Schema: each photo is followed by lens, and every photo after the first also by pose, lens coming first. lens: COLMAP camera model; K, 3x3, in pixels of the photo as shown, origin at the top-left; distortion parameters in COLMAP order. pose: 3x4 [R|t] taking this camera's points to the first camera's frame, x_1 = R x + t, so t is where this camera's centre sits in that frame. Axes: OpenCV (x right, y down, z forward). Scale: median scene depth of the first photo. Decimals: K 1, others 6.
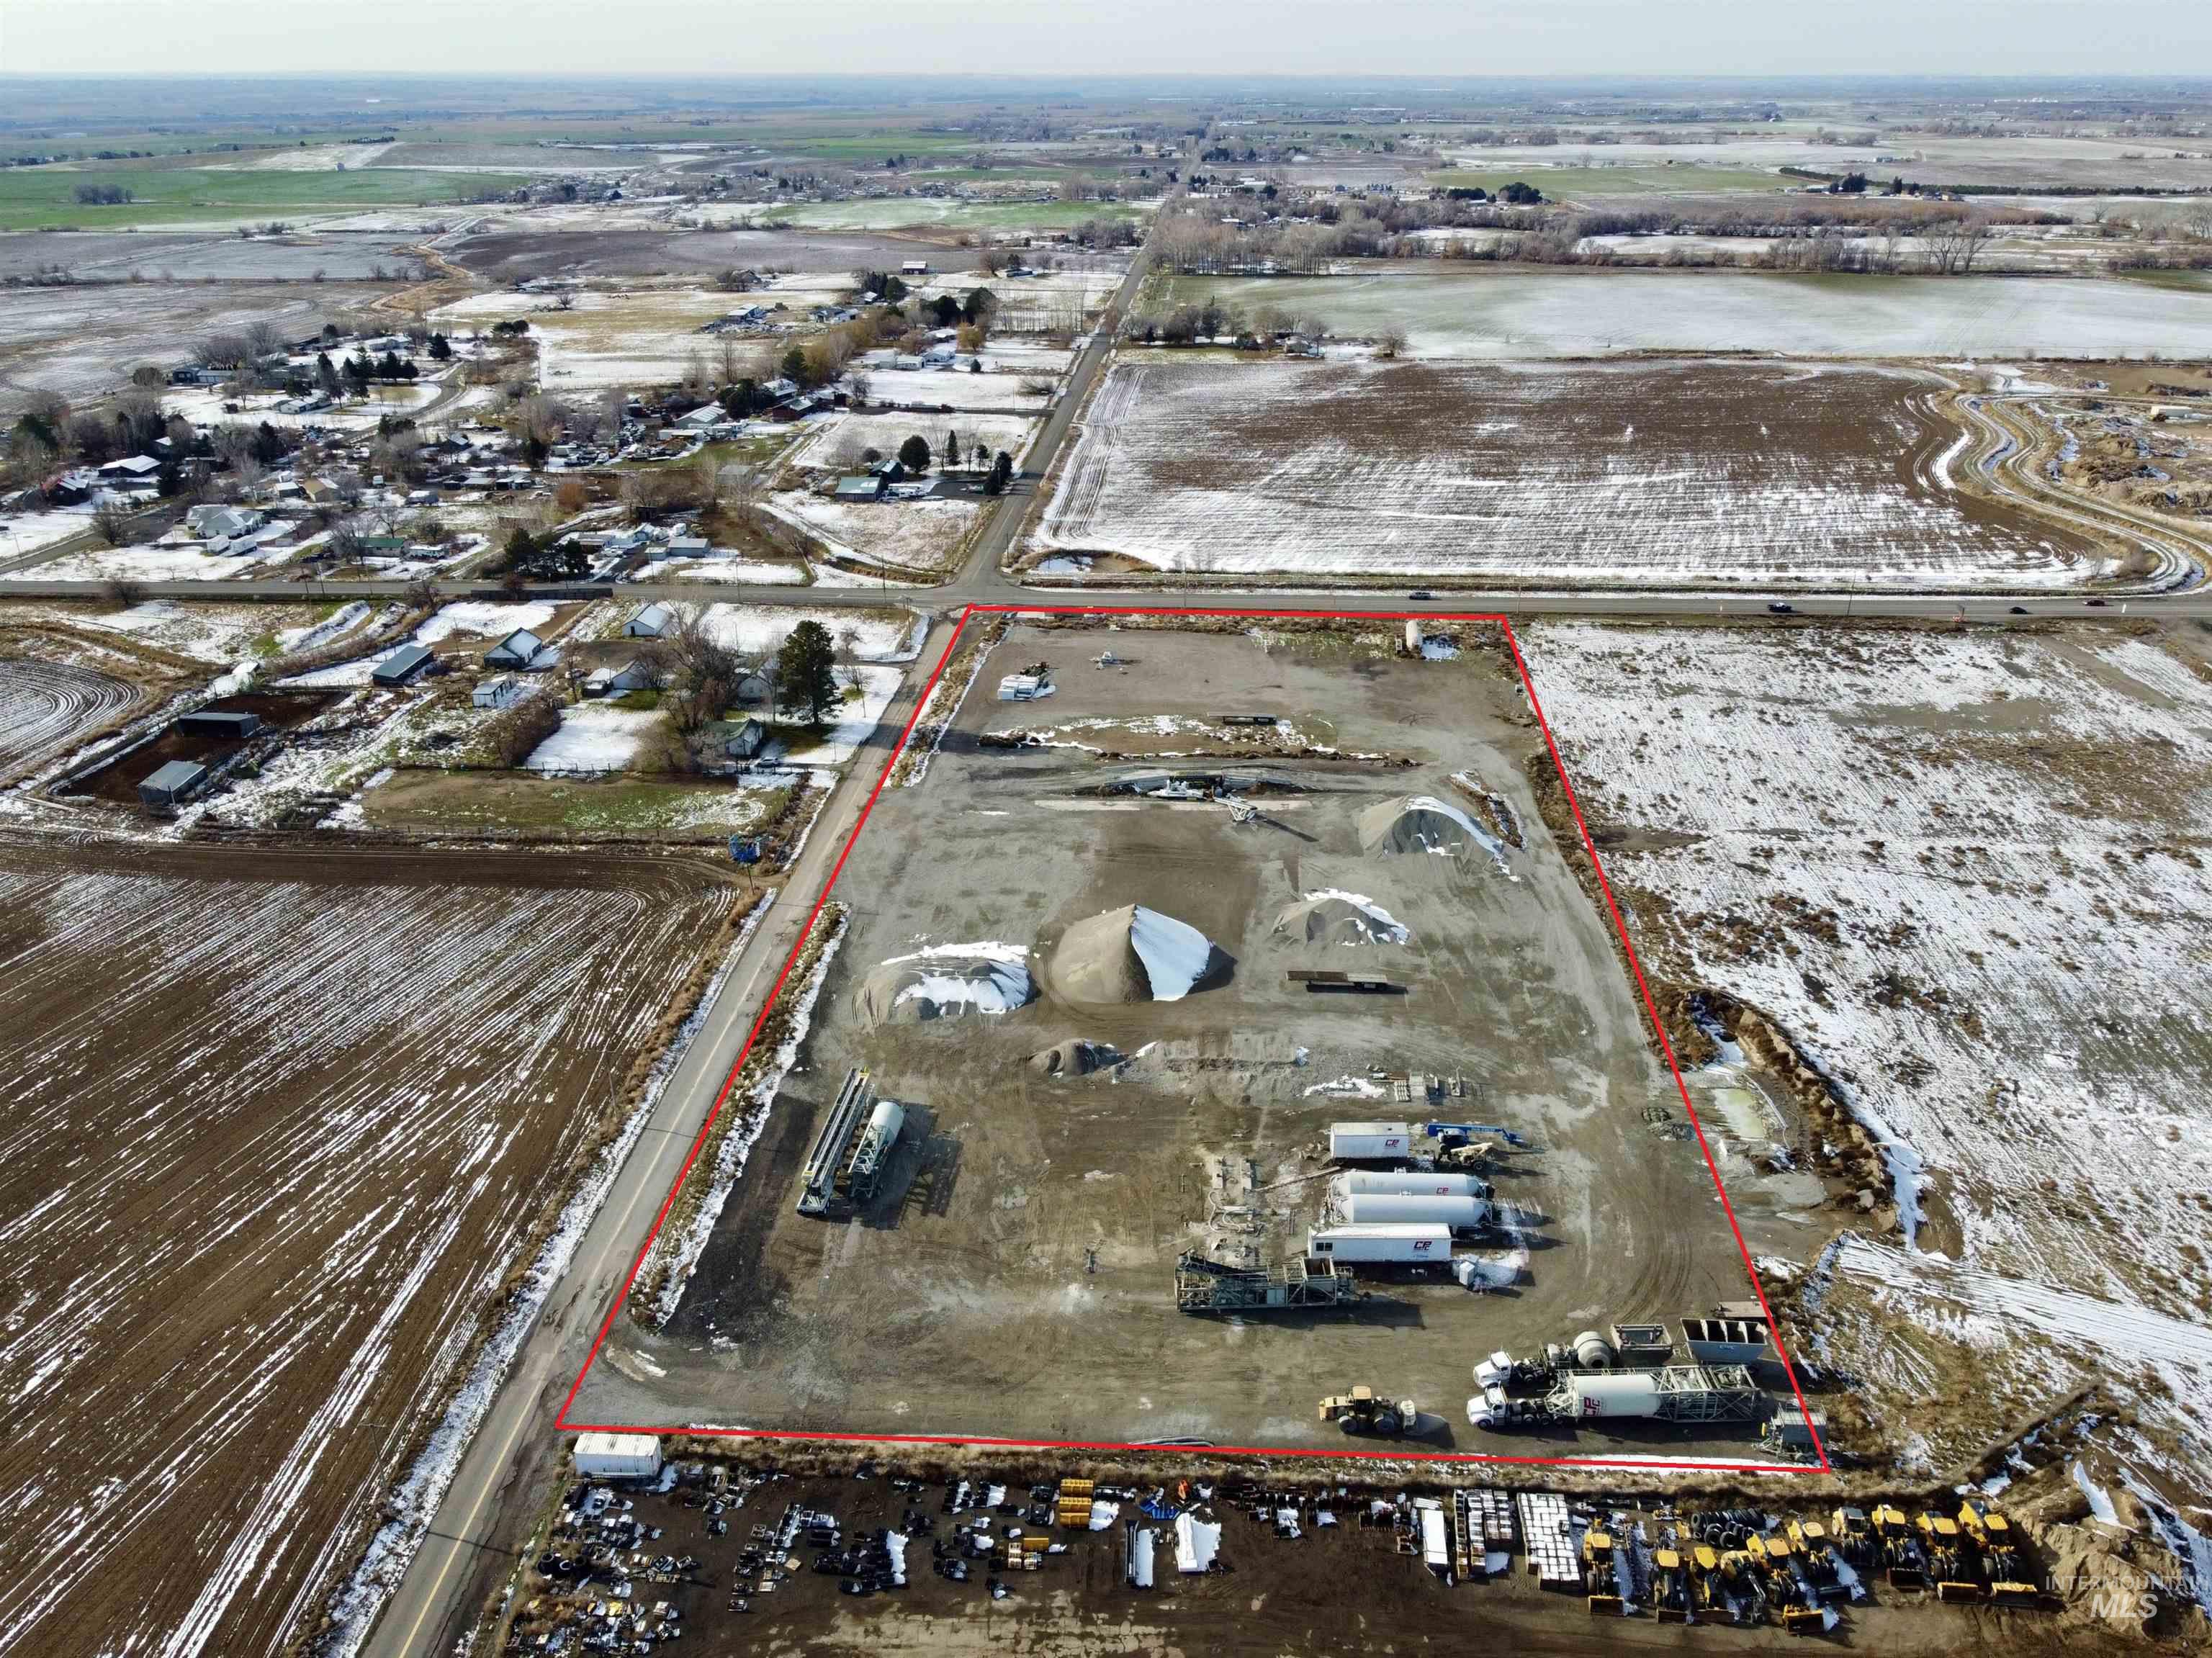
lens RADIAL K [[1742.0, 0, 1102.4], [0, 1742.0, 827.4], [0, 0, 1]] dist [0.003746, -0.006340]
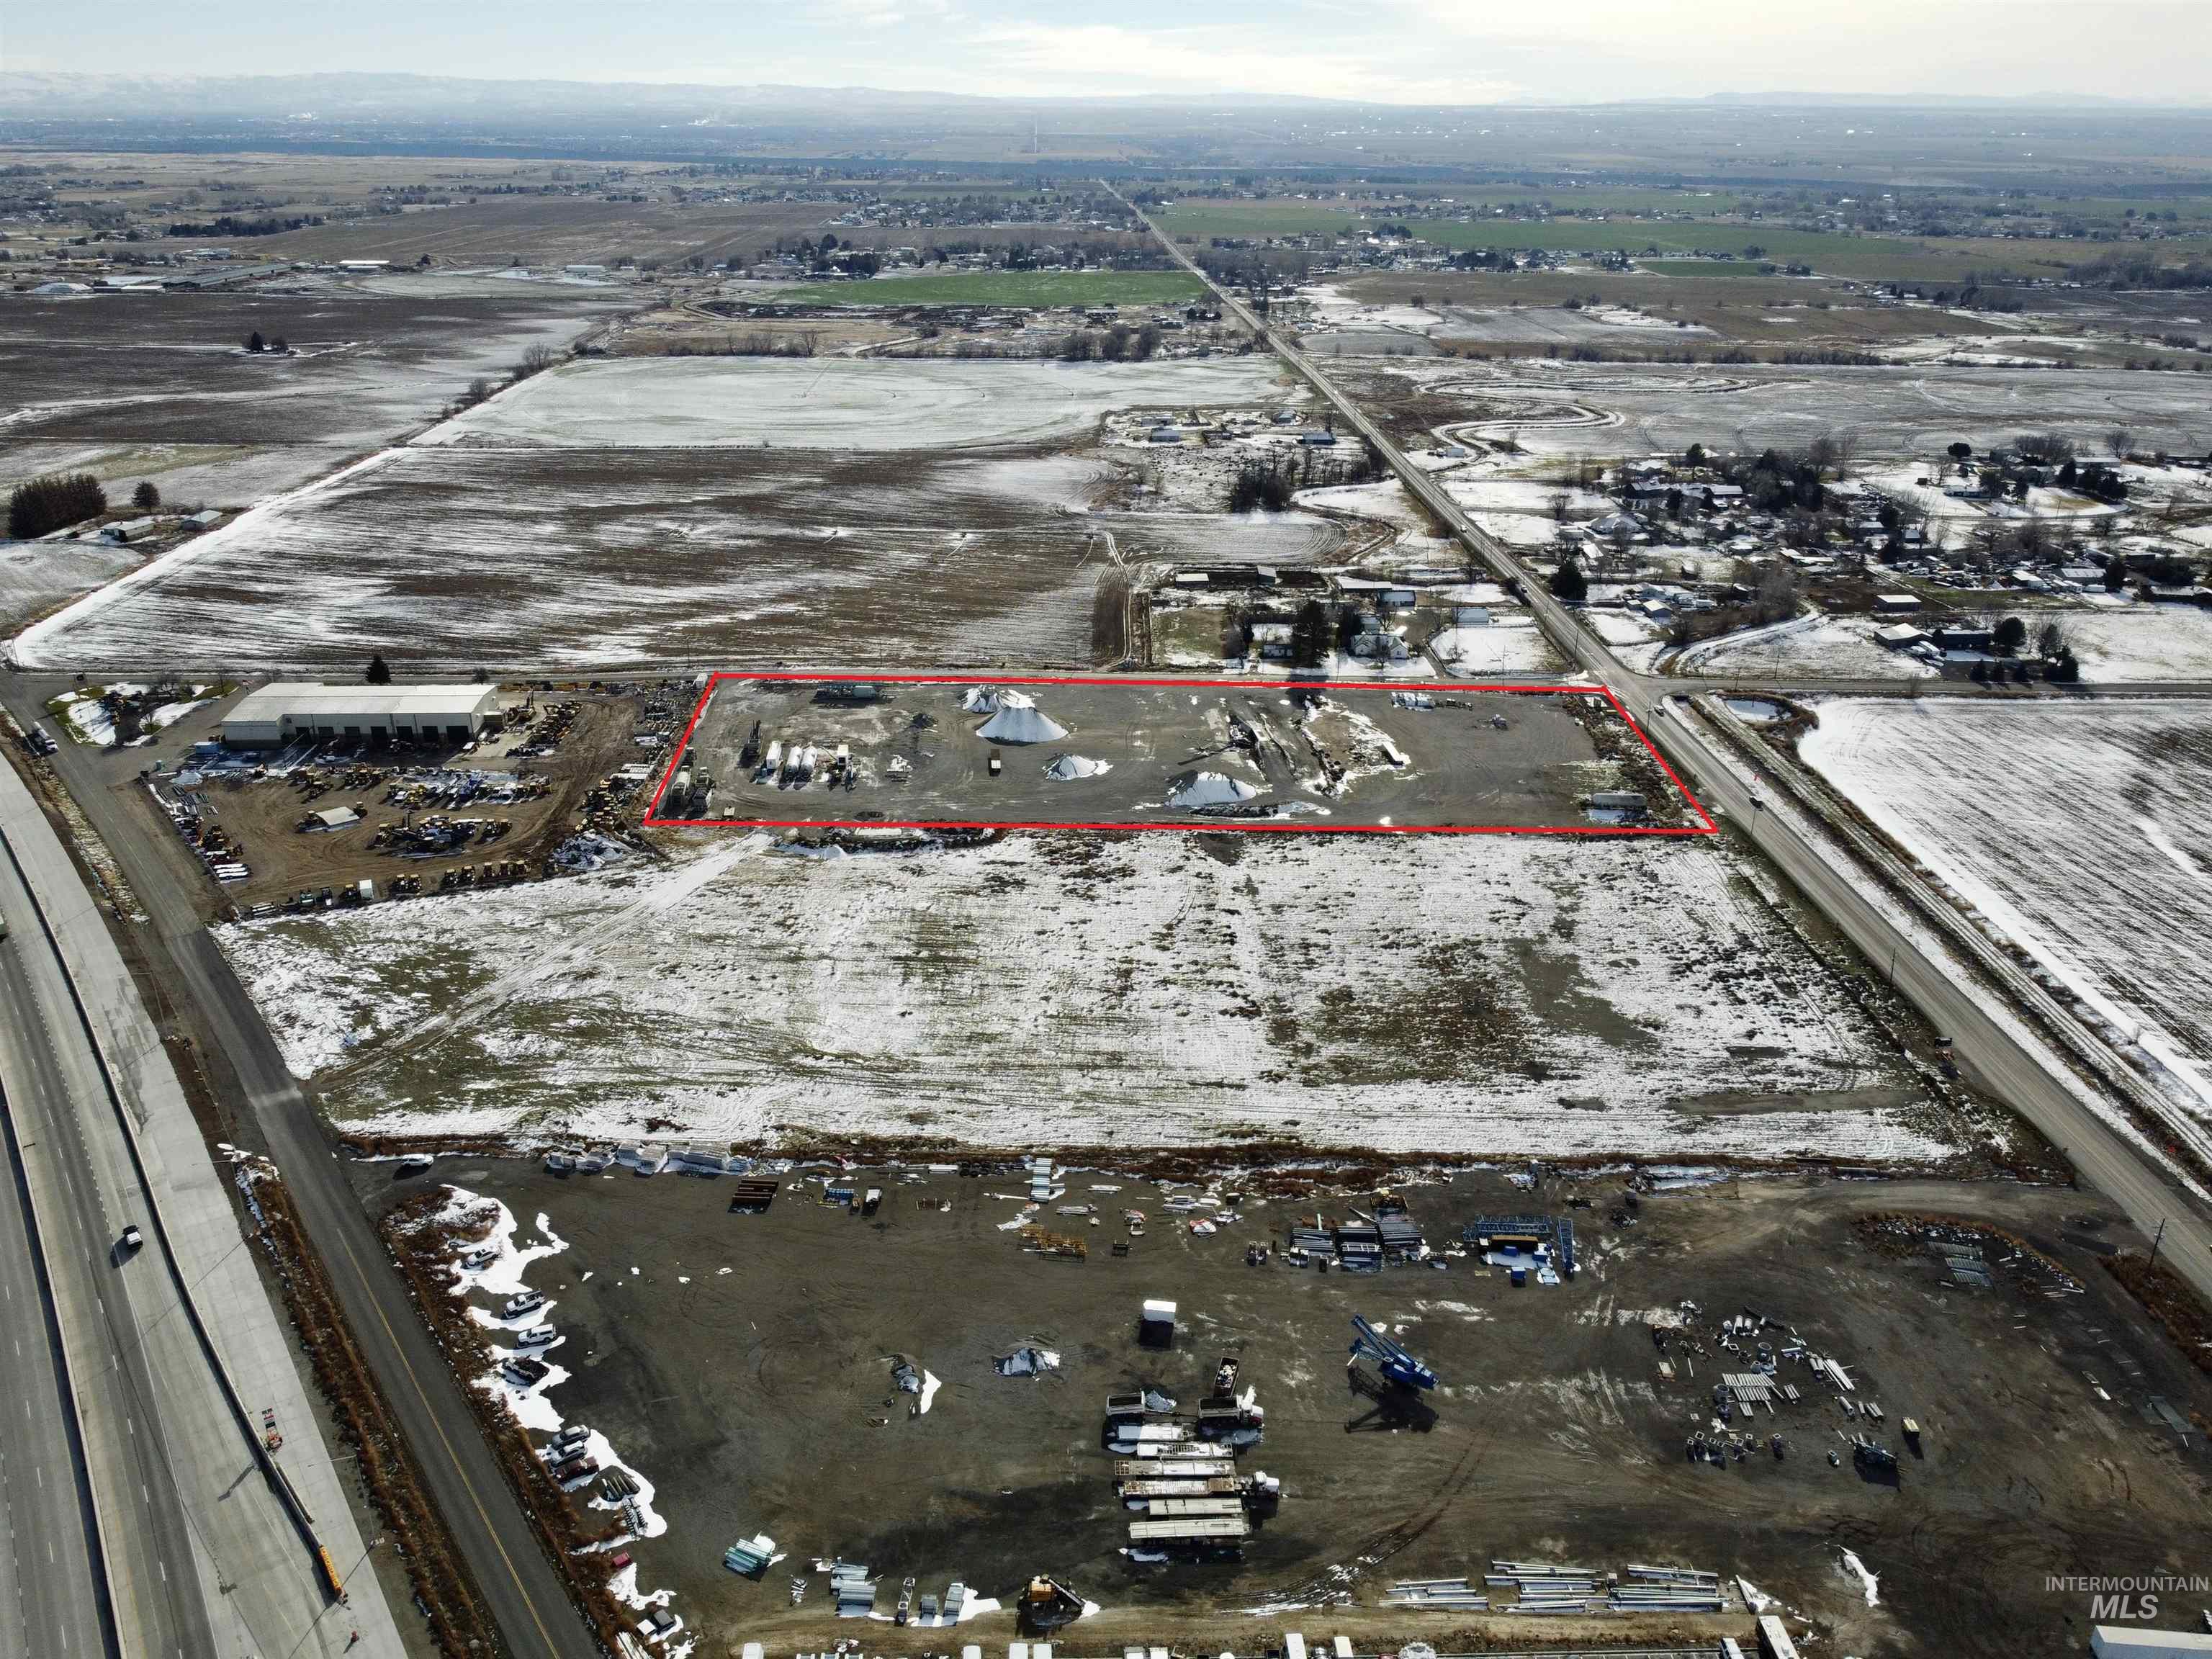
lens RADIAL K [[1667.2, 0, 1101.7], [0, 1667.2, 829.9], [0, 0, 1]] dist [0.003357, -0.004650]
pose [[0.104342, 0.401849, -0.909742, 1.487814], [-0.403580, 0.853143, 0.330561, -0.409621], [0.908975, 0.332662, 0.251197, 0.495377]]
